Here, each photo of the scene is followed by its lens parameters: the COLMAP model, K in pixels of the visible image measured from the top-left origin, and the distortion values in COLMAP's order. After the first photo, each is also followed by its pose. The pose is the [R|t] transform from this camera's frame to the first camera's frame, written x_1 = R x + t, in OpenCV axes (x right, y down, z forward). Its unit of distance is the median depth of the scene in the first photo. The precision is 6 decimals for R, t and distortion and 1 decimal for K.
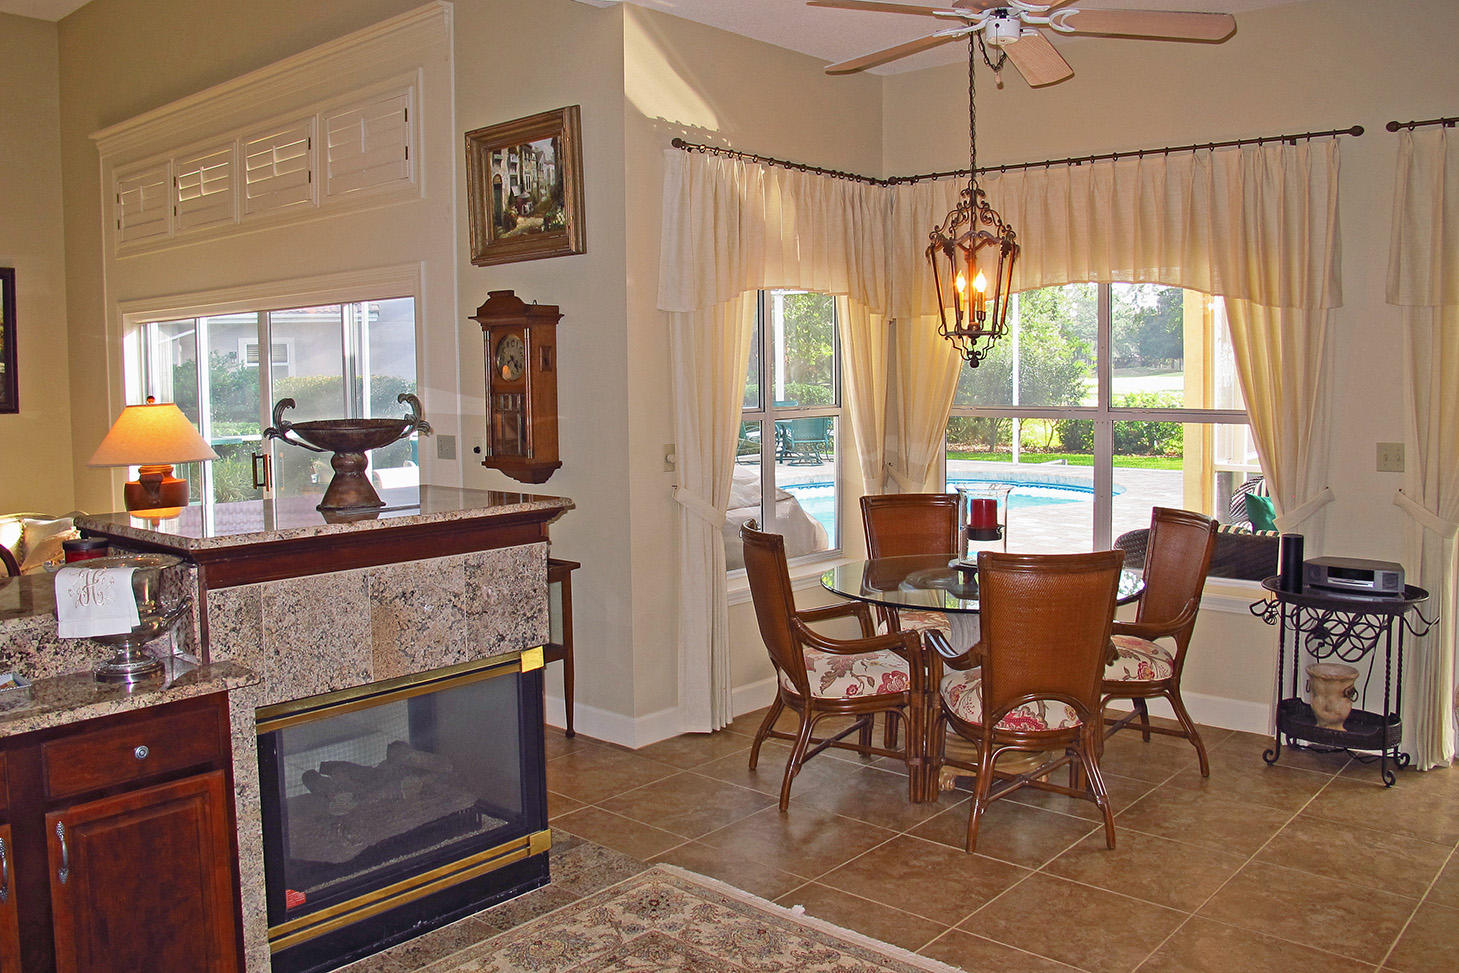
lens RADIAL K [[1228.1, 0, 721.4], [0, 1228.1, 444.5], [0, 0, 1]] dist [-0.155653, 0.124921]
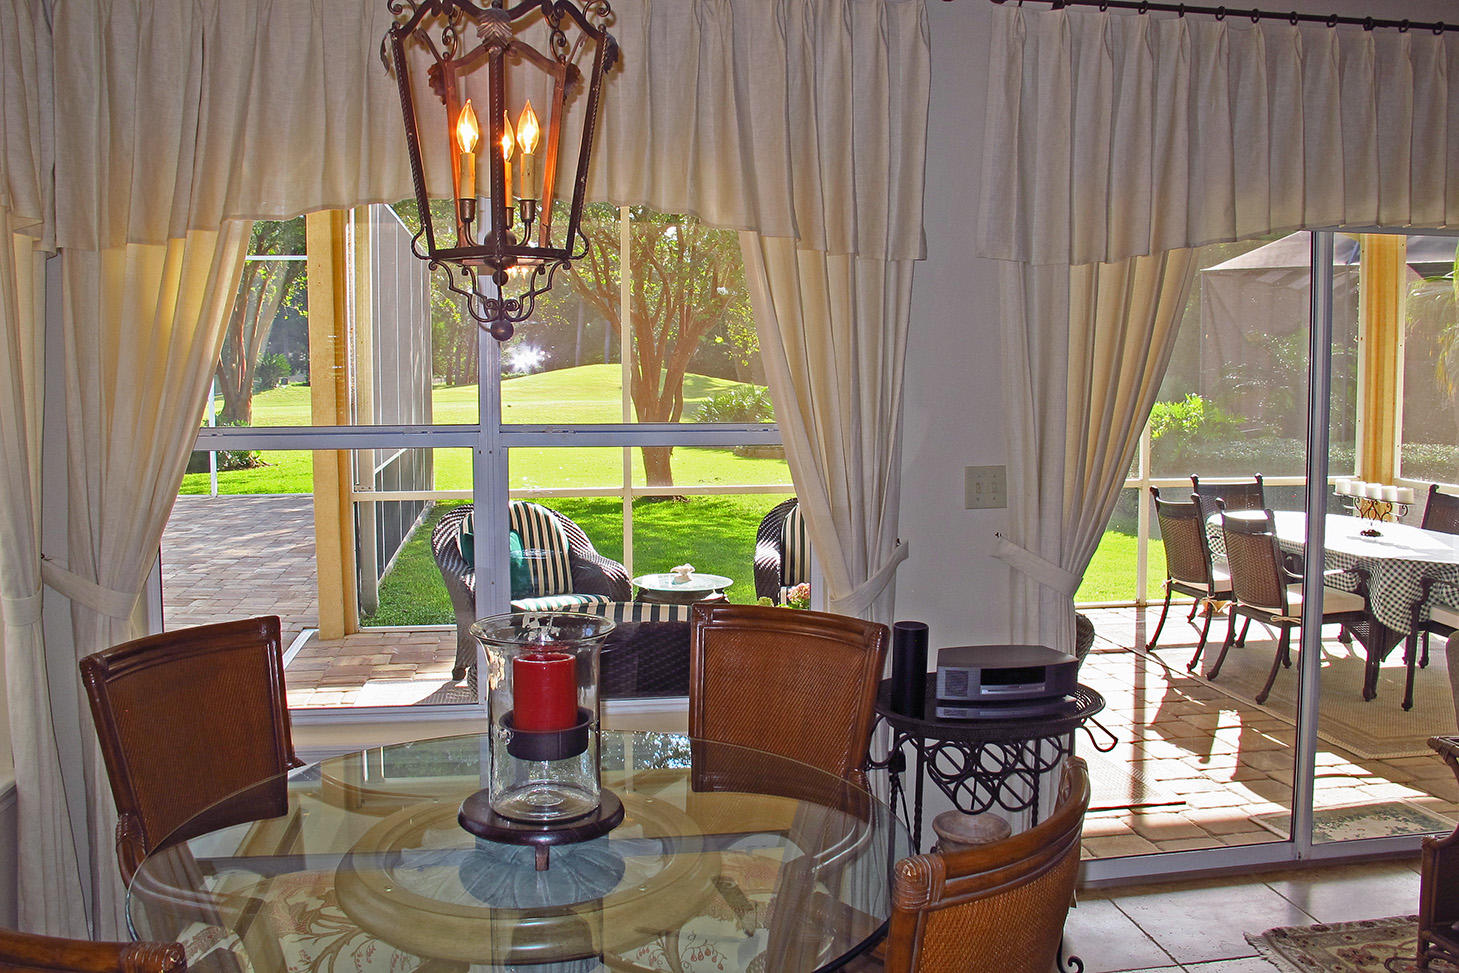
lens RADIAL K [[1228.1, 0, 721.4], [0, 1228.1, 444.5], [0, 0, 1]] dist [-0.155653, 0.124921]
pose [[0.635304, -0.039011, 0.771276, -0.068360], [0.045317, 0.998886, 0.013195, -0.031932], [-0.770931, 0.026569, 0.636364, 0.726954]]
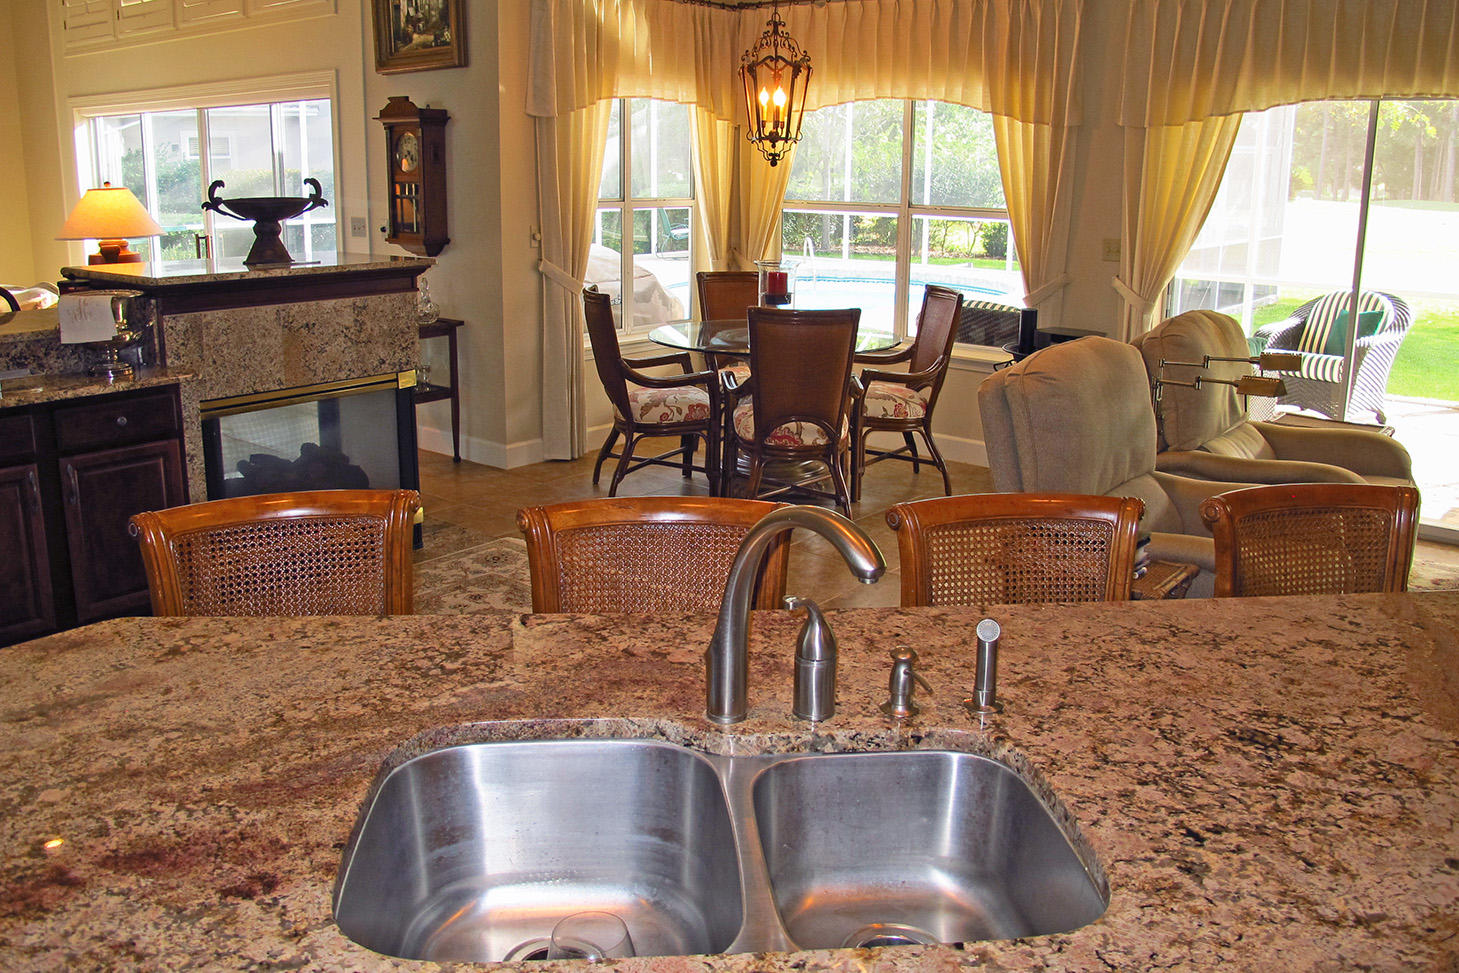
lens RADIAL K [[1228.1, 0, 721.4], [0, 1228.1, 444.5], [0, 0, 1]] dist [-0.155653, 0.124921]
pose [[0.999137, 0.015330, 0.038597, 0.117612], [-0.021260, 0.987168, 0.158264, 0.023139], [-0.035675, -0.158948, 0.986642, -0.290523]]
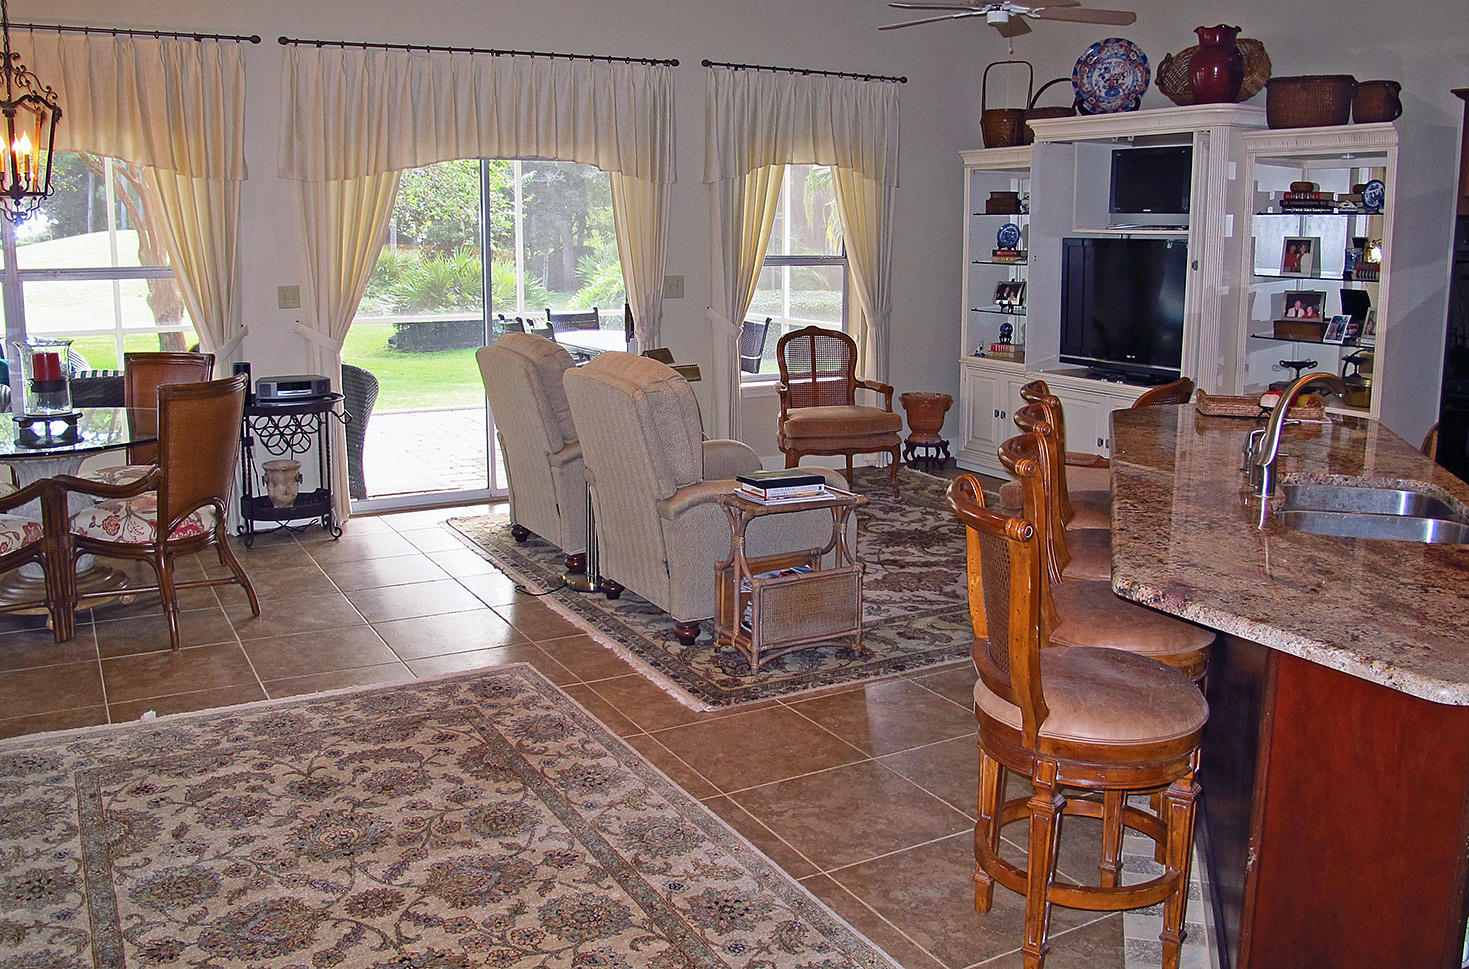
lens RADIAL K [[1274.3, 0, 730.0], [0, 1274.3, 431.2], [0, 0, 1]] dist [-0.141054, 0.097090]
pose [[0.327118, -0.137691, 0.934898, -0.630786], [0.058012, 0.990388, 0.125565, 0.013101], [-0.943201, 0.013161, 0.331962, 0.093141]]
